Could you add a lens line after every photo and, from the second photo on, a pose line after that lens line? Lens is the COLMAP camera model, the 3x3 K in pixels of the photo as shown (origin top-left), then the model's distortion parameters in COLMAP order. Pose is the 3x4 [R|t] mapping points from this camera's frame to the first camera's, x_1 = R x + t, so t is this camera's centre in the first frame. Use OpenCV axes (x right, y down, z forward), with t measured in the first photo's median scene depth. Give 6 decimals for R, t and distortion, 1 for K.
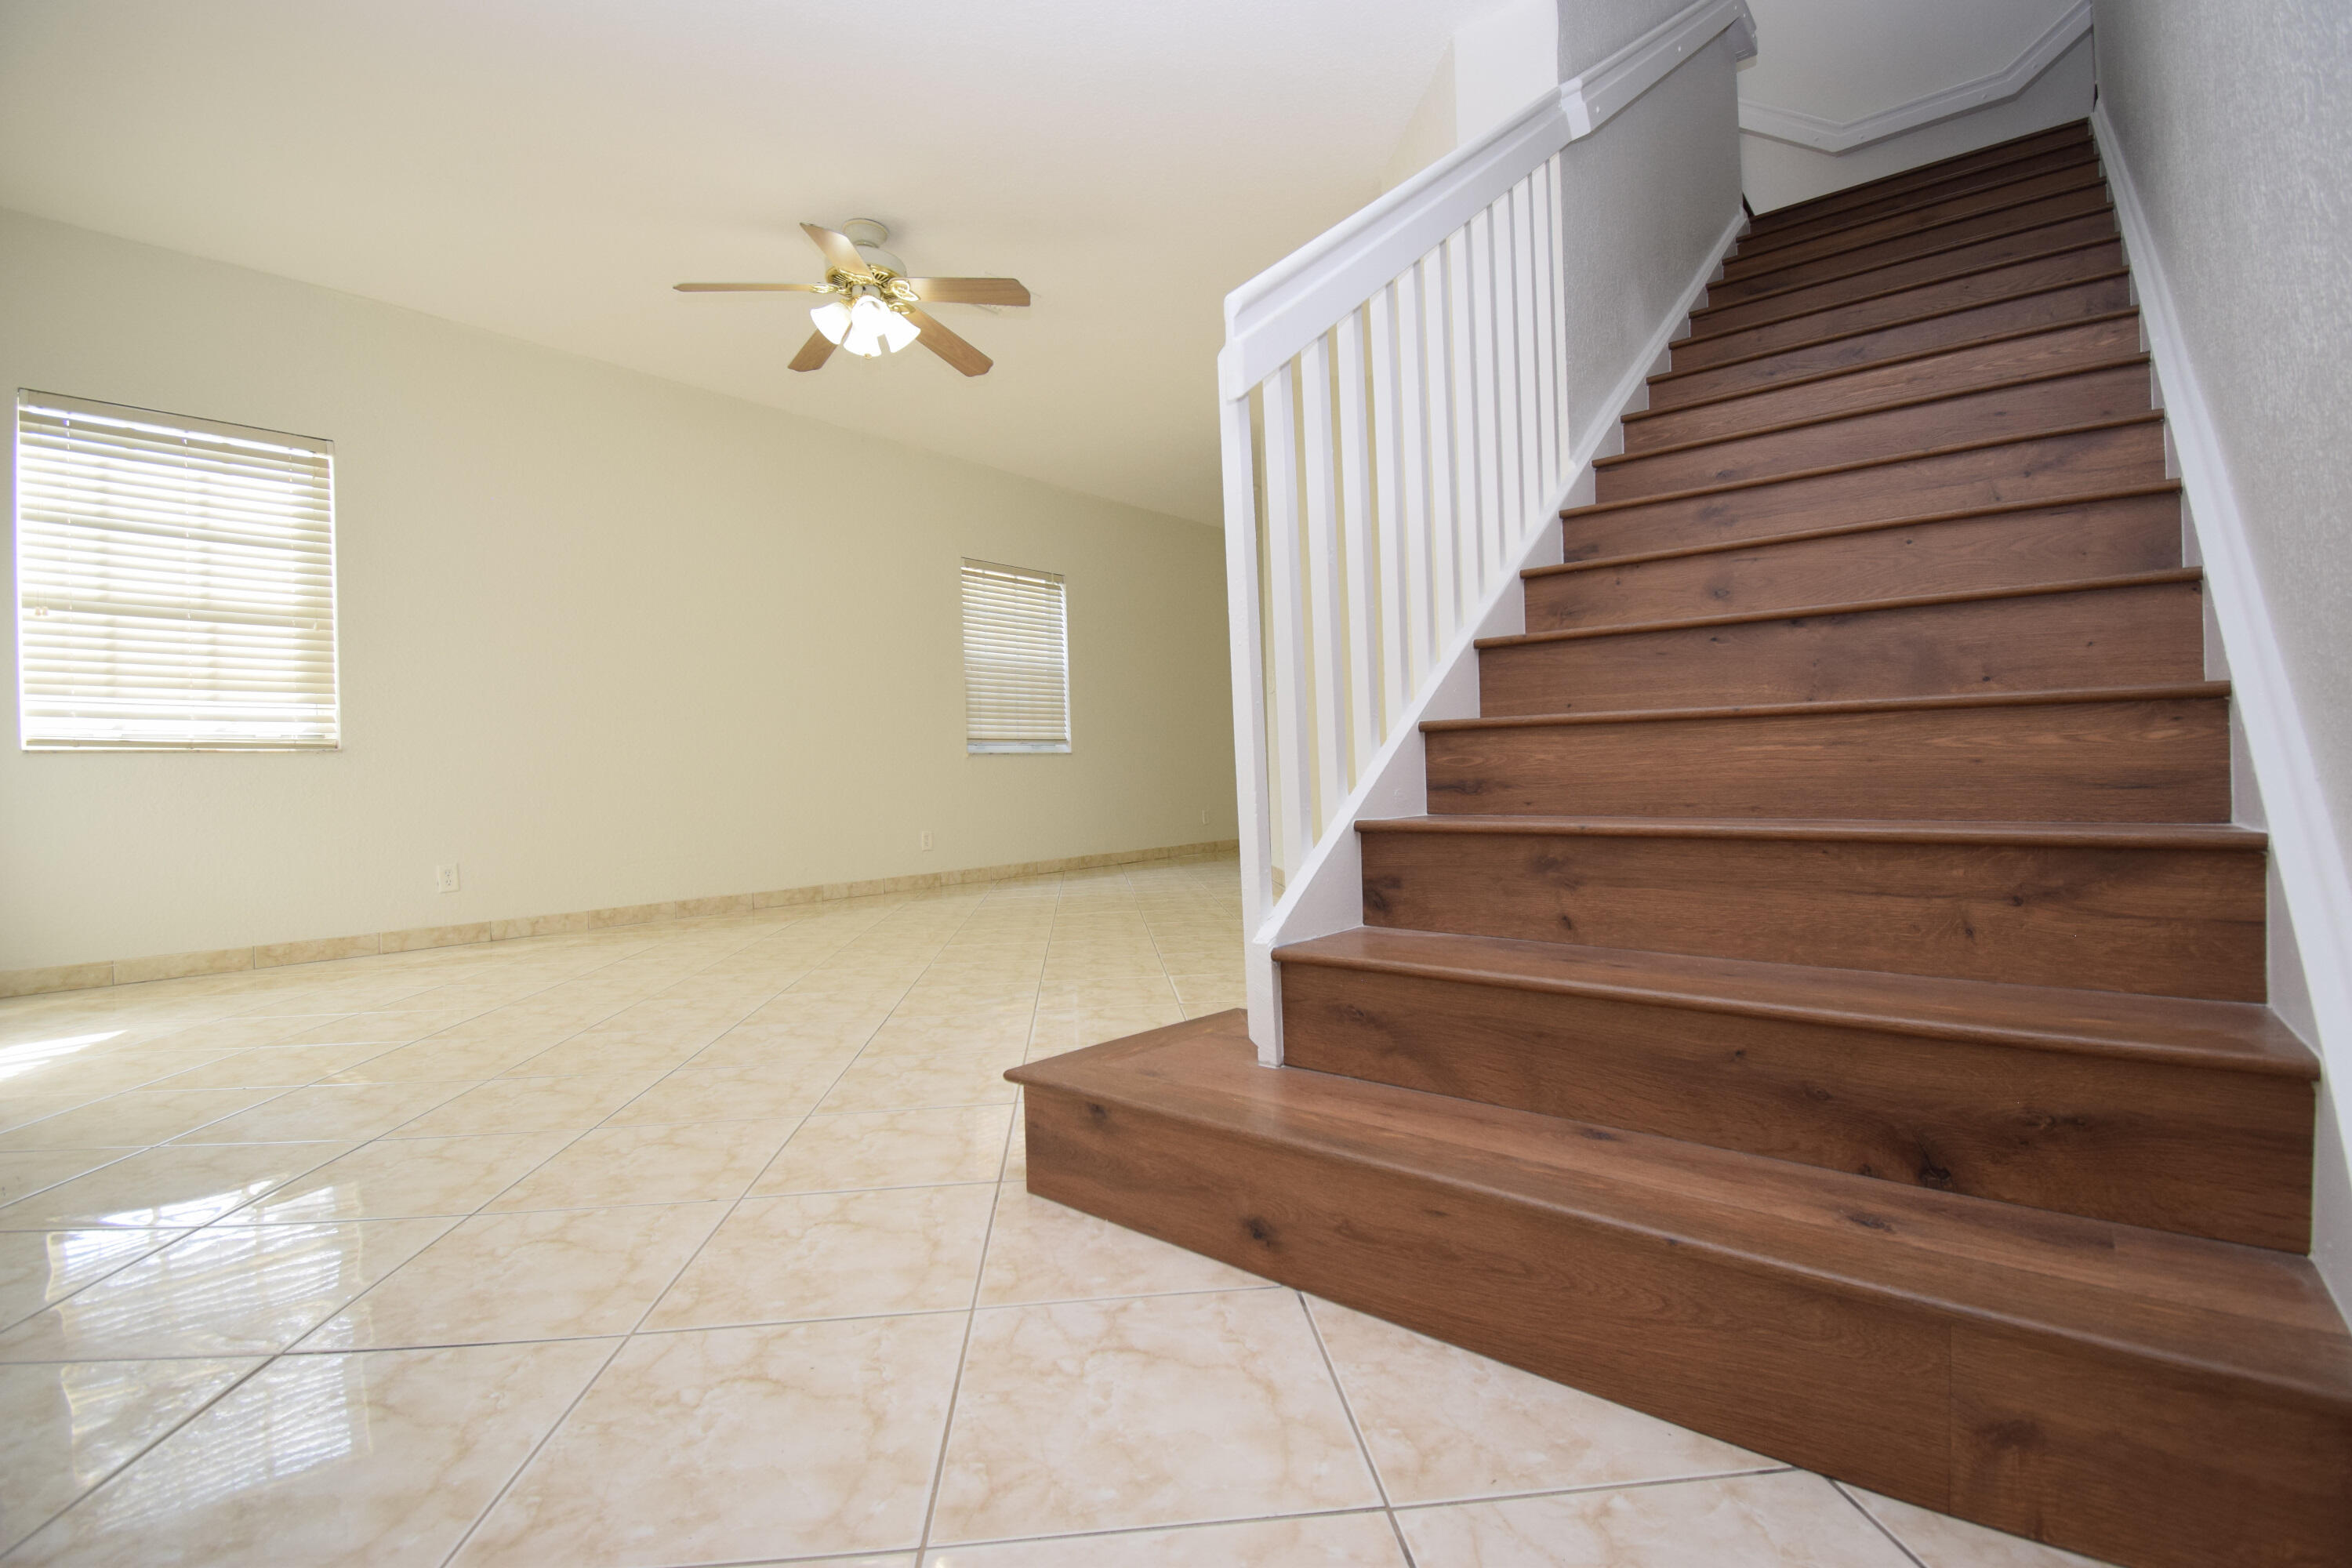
lens RADIAL K [[1040.2, 0, 1176.0], [0, 1040.2, 784.0], [0, 0, 1]] dist [0.024480, -0.030783]
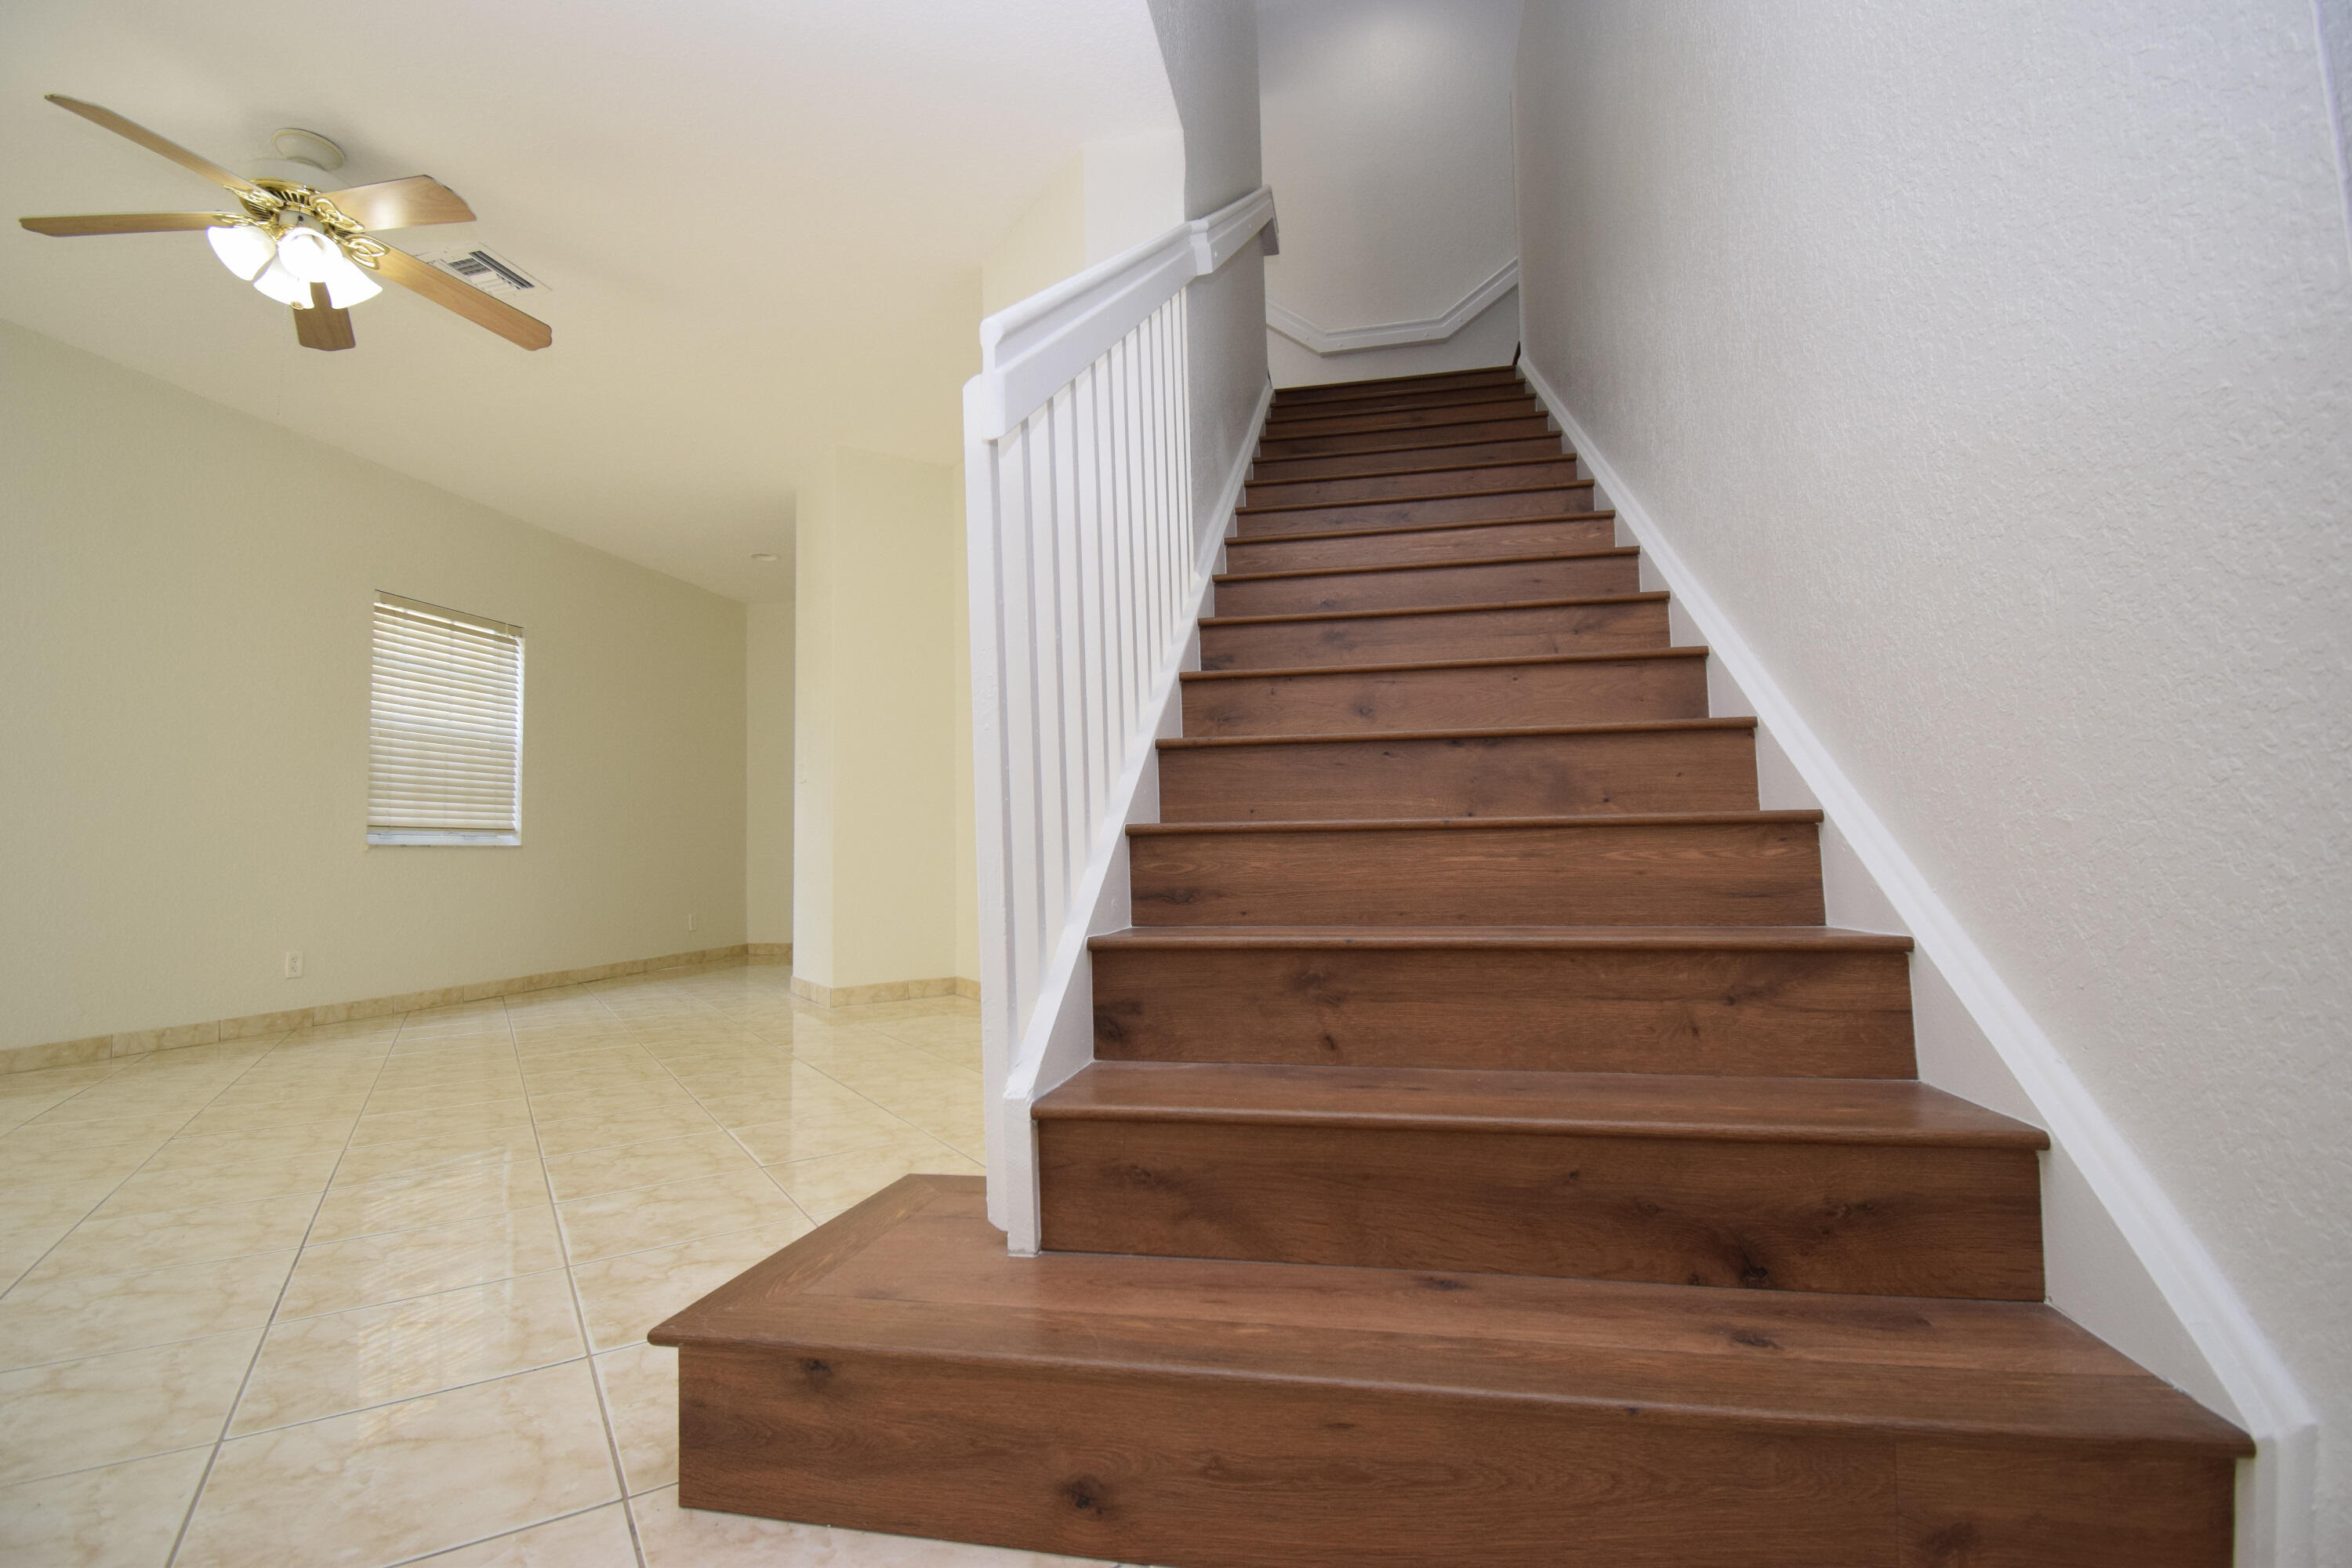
lens RADIAL K [[1040.2, 0, 1176.0], [0, 1040.2, 784.0], [0, 0, 1]] dist [0.024480, -0.030783]
pose [[0.876070, 0.041437, 0.480400, -0.210446], [0.002386, 0.995916, -0.090255, -0.015763], [-0.482178, 0.080215, 0.872393, 0.222708]]
